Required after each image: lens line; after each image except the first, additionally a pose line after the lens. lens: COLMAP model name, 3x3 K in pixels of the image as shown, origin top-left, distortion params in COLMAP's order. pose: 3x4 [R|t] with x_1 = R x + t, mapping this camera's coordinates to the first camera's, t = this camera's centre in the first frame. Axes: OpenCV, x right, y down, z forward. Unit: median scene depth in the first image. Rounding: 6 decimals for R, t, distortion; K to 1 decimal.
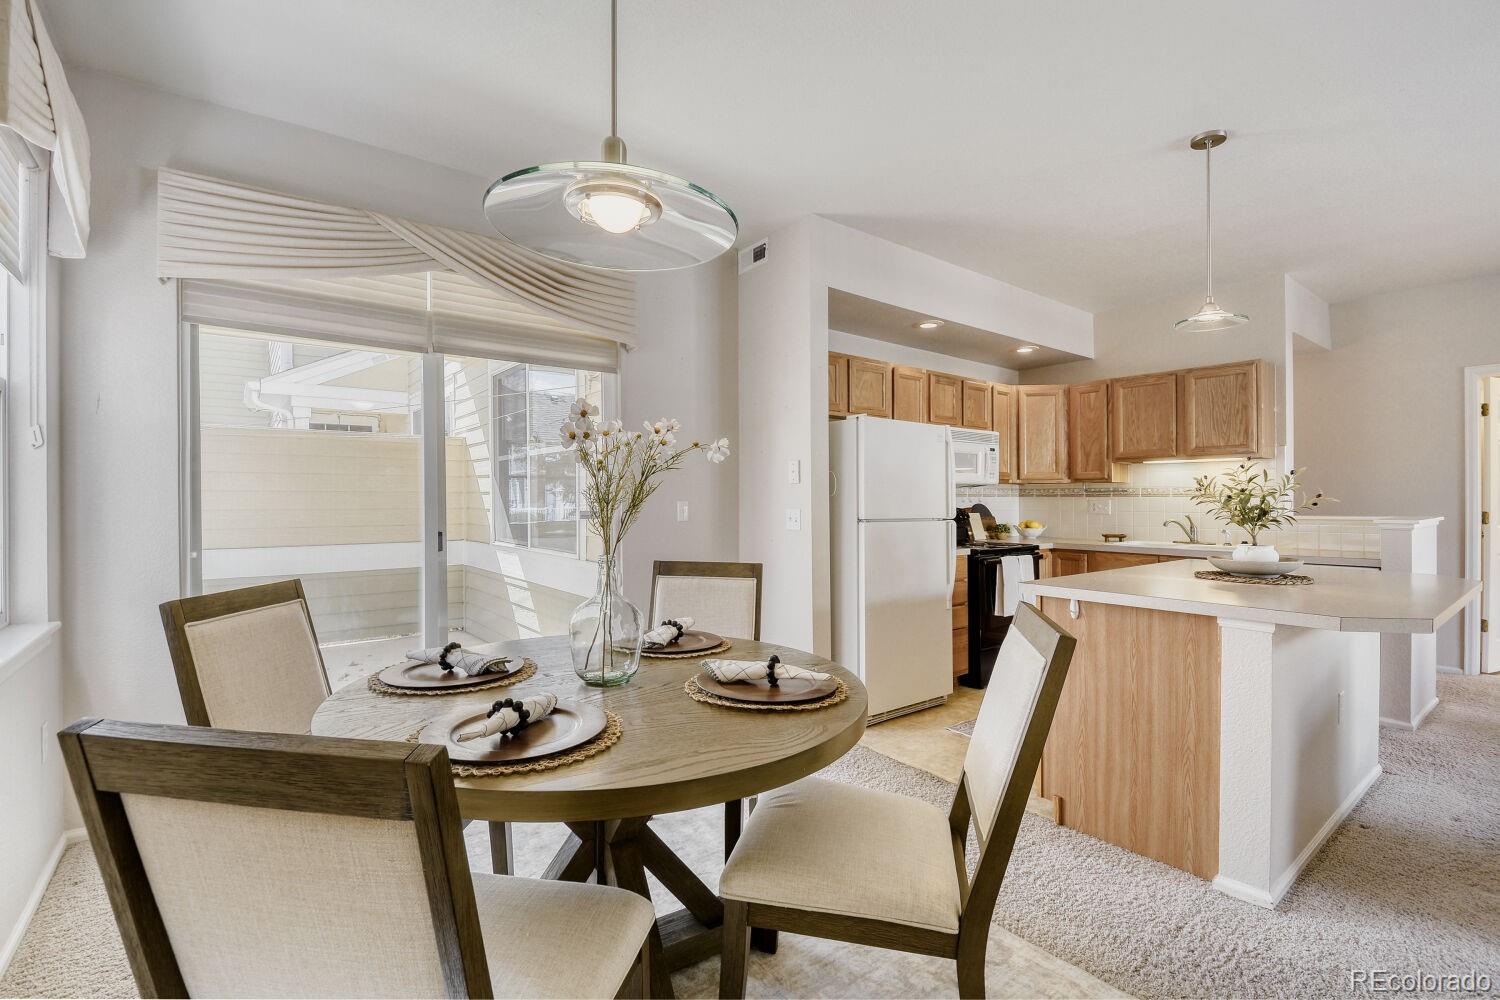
lens RADIAL K [[652.4, 0, 741.4], [0, 652.4, 486.5], [0, 0, 1]] dist [0.002674, -0.006125]
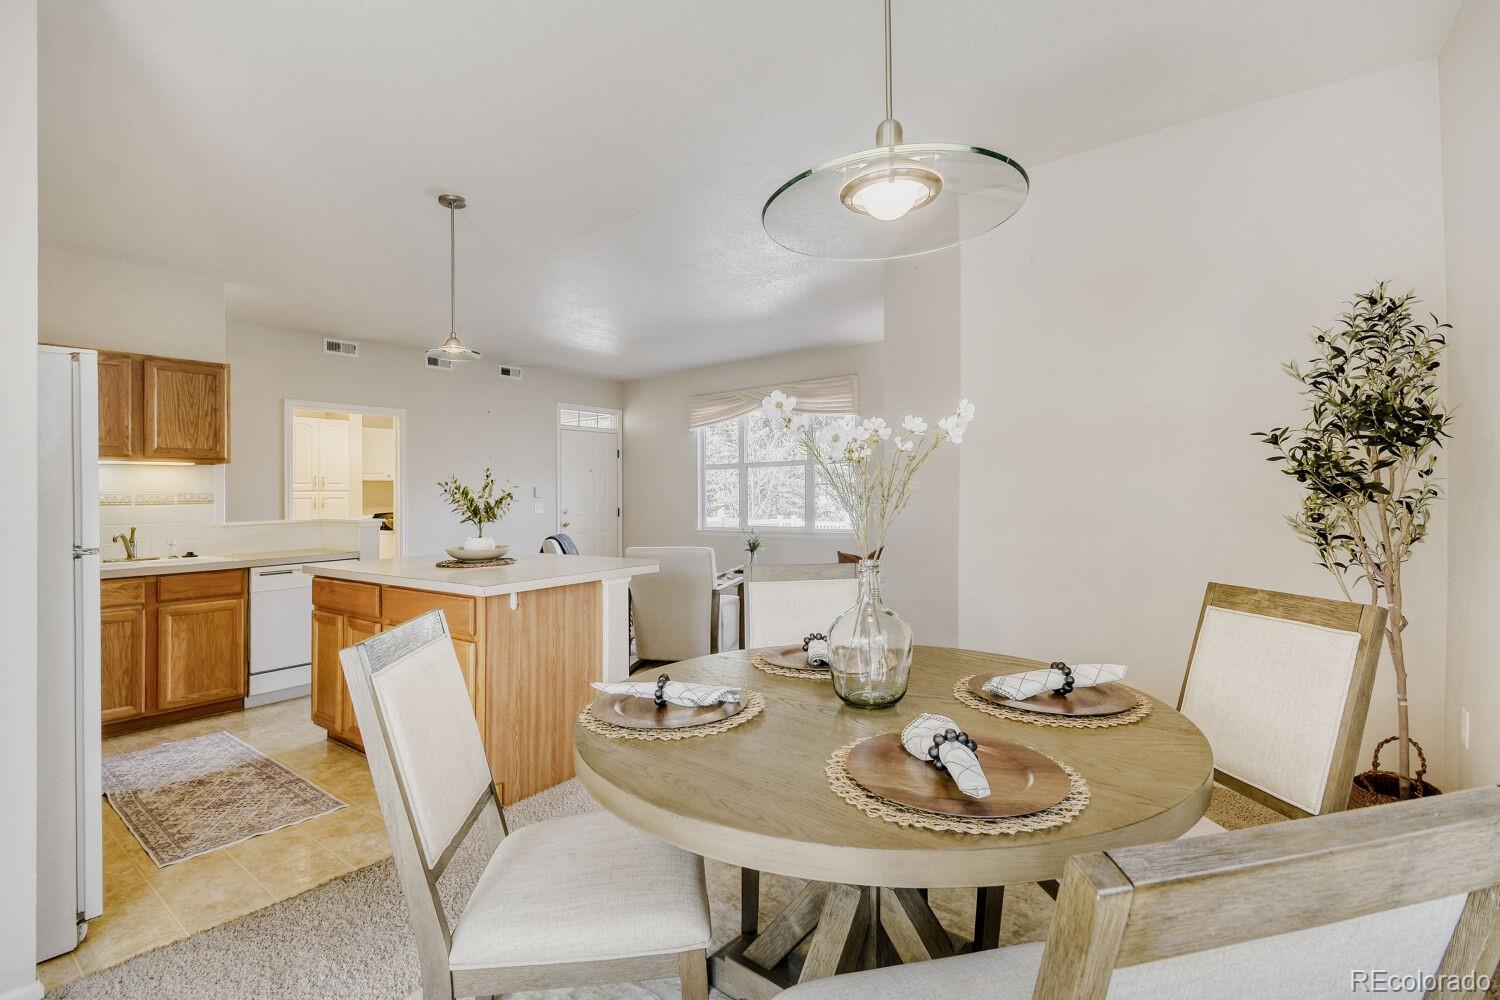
lens RADIAL K [[684.9, 0, 738.3], [0, 684.9, 489.9], [0, 0, 1]] dist [0.001234, -0.015458]
pose [[-0.261610, 0.010519, 0.965116, -0.390899], [0.003005, 0.999945, -0.010084, 0.006956], [-0.965169, 0.000263, -0.261627, 0.519026]]
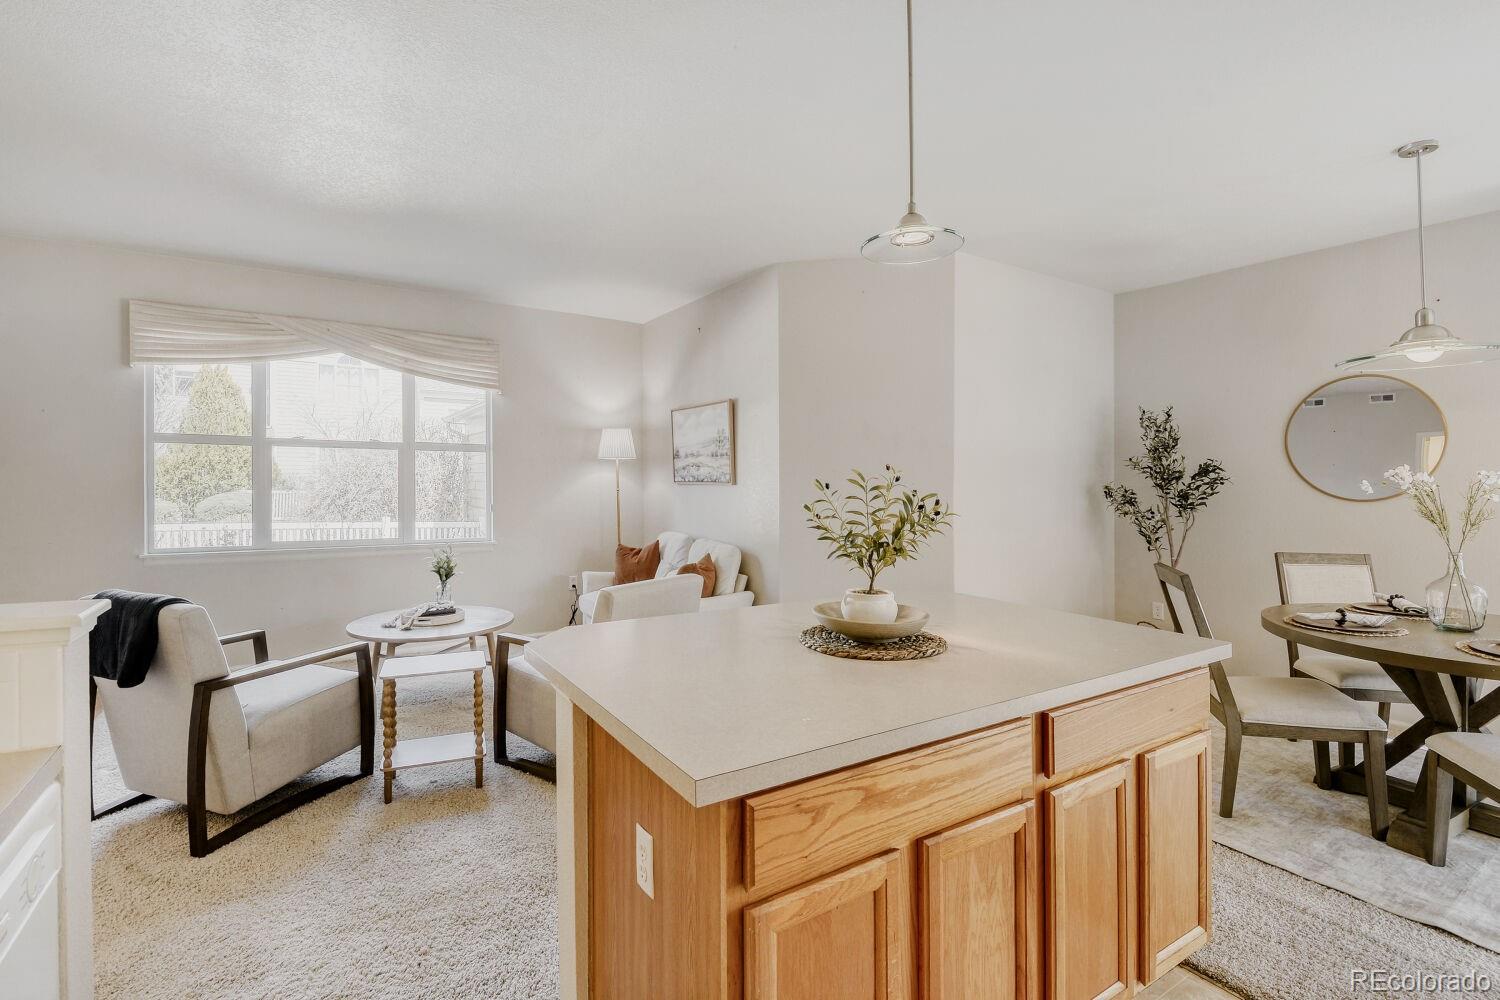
lens RADIAL K [[662.4, 0, 753.8], [0, 662.4, 478.9], [0, 0, 1]] dist [0.002775, 0.000242]
pose [[-0.996848, -0.012699, 0.078309, 0.502799], [-0.013761, 0.999820, -0.013038, -0.013479], [-0.078129, -0.014074, -0.996844, 1.019757]]
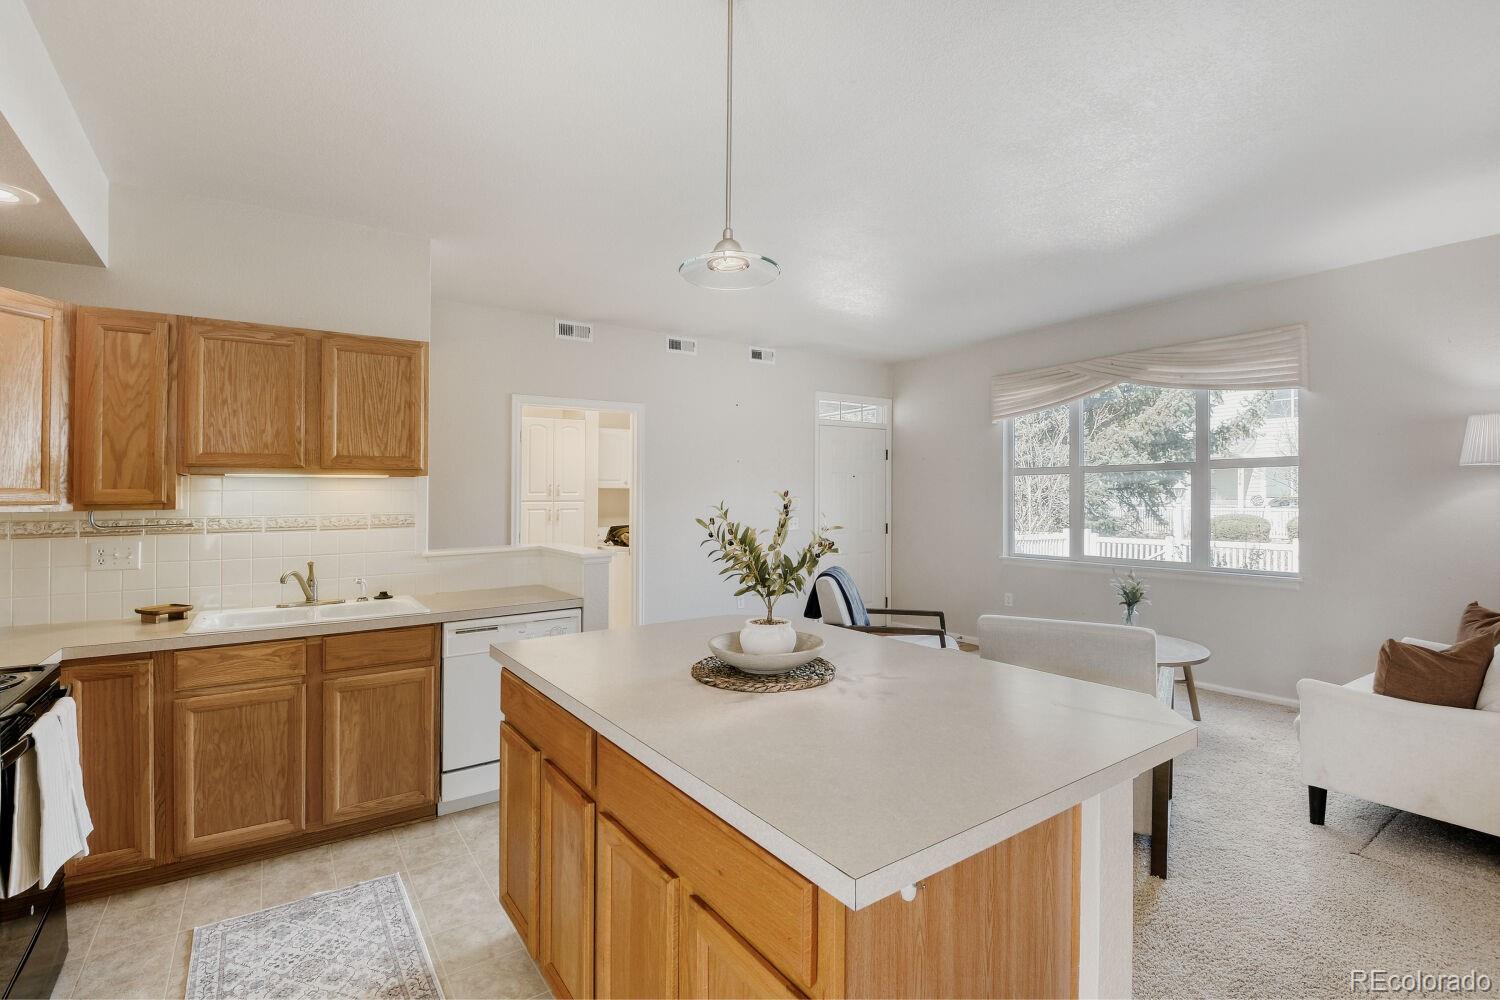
lens RADIAL K [[684.9, 0, 738.3], [0, 684.9, 489.9], [0, 0, 1]] dist [0.001234, -0.015458]
pose [[0.051580, 0.006441, 0.998648, 0.046117], [-0.006094, 0.999963, -0.006135, -0.026216], [-0.998650, -0.005769, 0.051617, 0.600701]]
